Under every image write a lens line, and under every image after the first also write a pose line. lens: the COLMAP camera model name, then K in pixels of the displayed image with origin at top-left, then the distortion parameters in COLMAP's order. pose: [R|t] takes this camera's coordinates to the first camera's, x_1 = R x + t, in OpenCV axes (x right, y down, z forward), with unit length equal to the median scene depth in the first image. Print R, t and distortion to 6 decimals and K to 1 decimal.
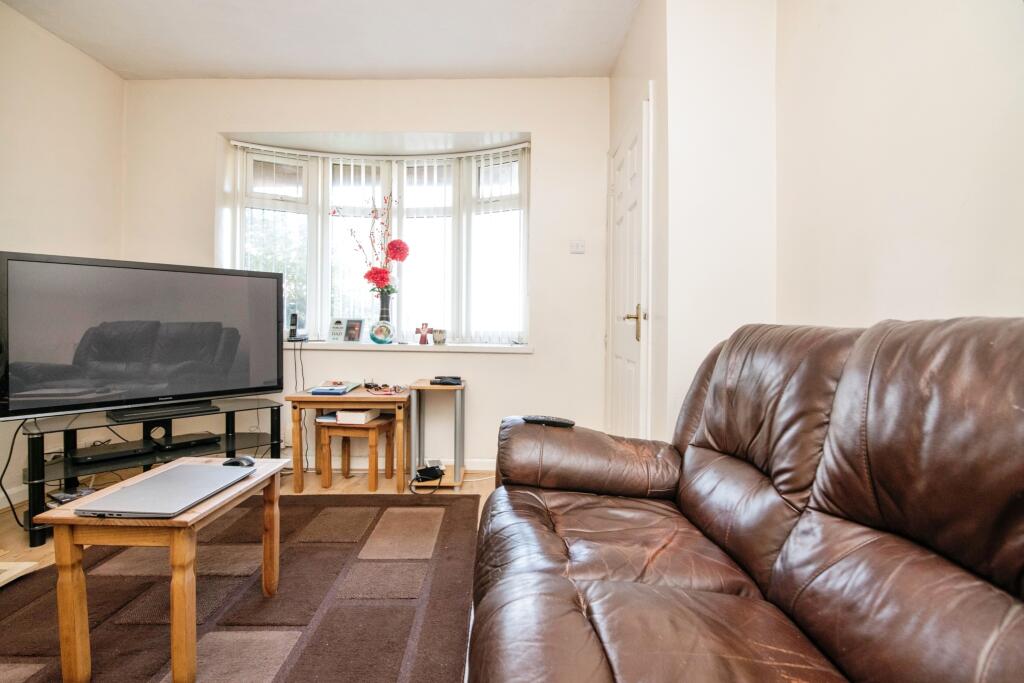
lens RADIAL K [[474.5, 0, 512.6], [0, 474.5, 338.1], [0, 0, 1]] dist [-0.016832, 0.000331]
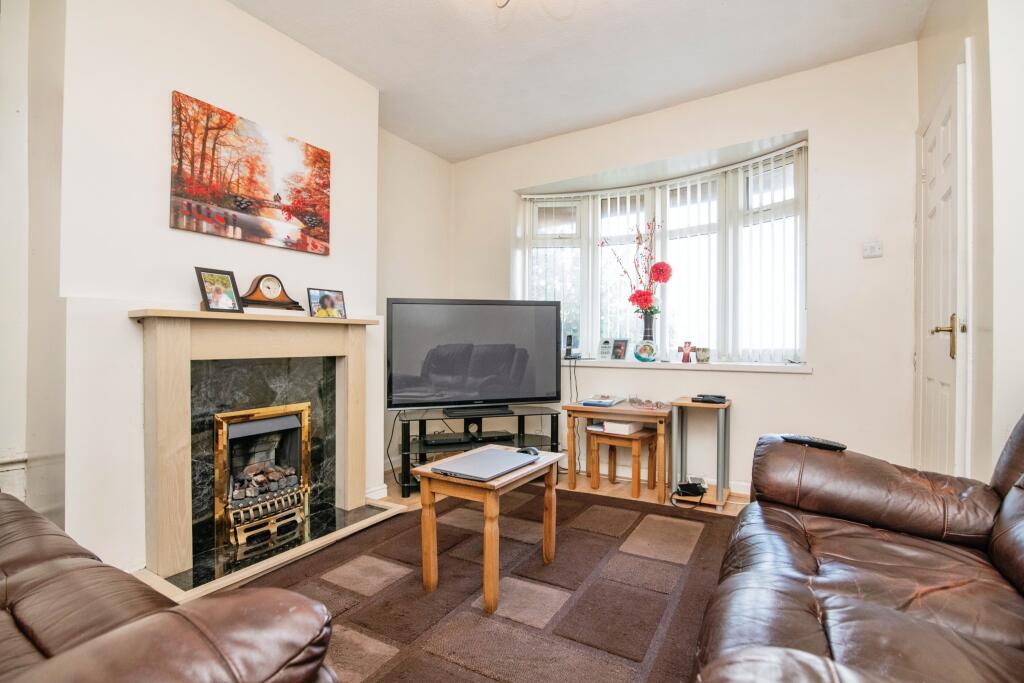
lens RADIAL K [[474.5, 0, 512.6], [0, 474.5, 338.1], [0, 0, 1]] dist [-0.016832, 0.000331]
pose [[0.848977, -0.018947, -0.528091, 0.040913], [-0.003682, 0.999121, -0.041766, 0.005597], [0.528417, 0.037403, 0.848160, -0.072470]]
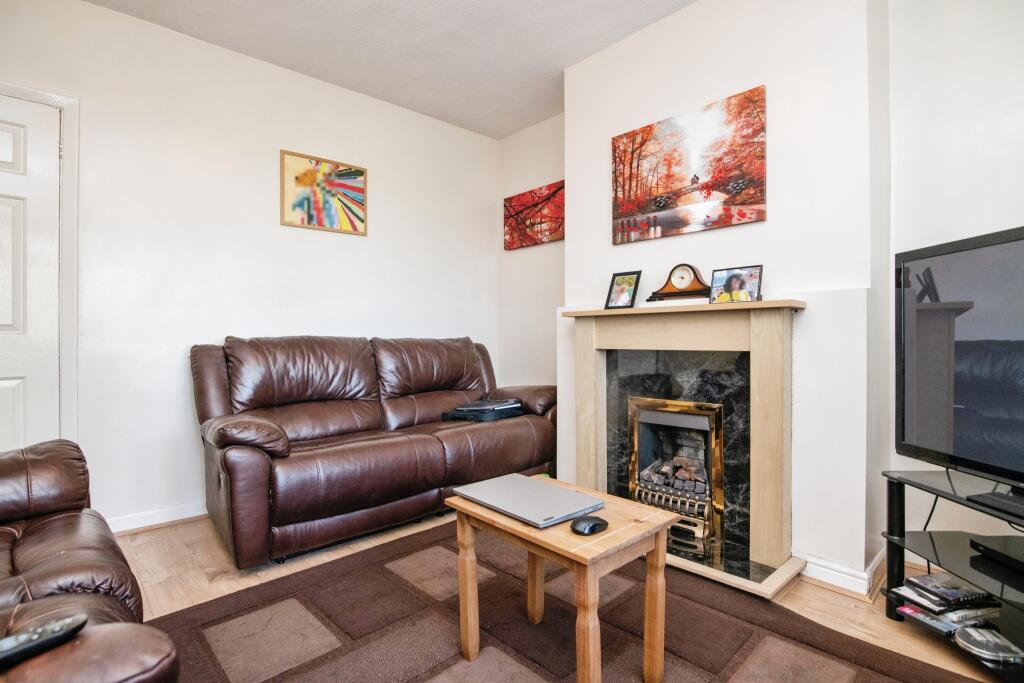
lens RADIAL K [[491.4, 0, 512.4], [0, 491.4, 324.9], [0, 0, 1]] dist [-0.018455, 0.000021]
pose [[-0.731892, -0.024576, -0.680978, 0.006964], [-0.023318, 0.999667, -0.011016, -0.031869], [0.681022, 0.007816, -0.732221, 1.226072]]
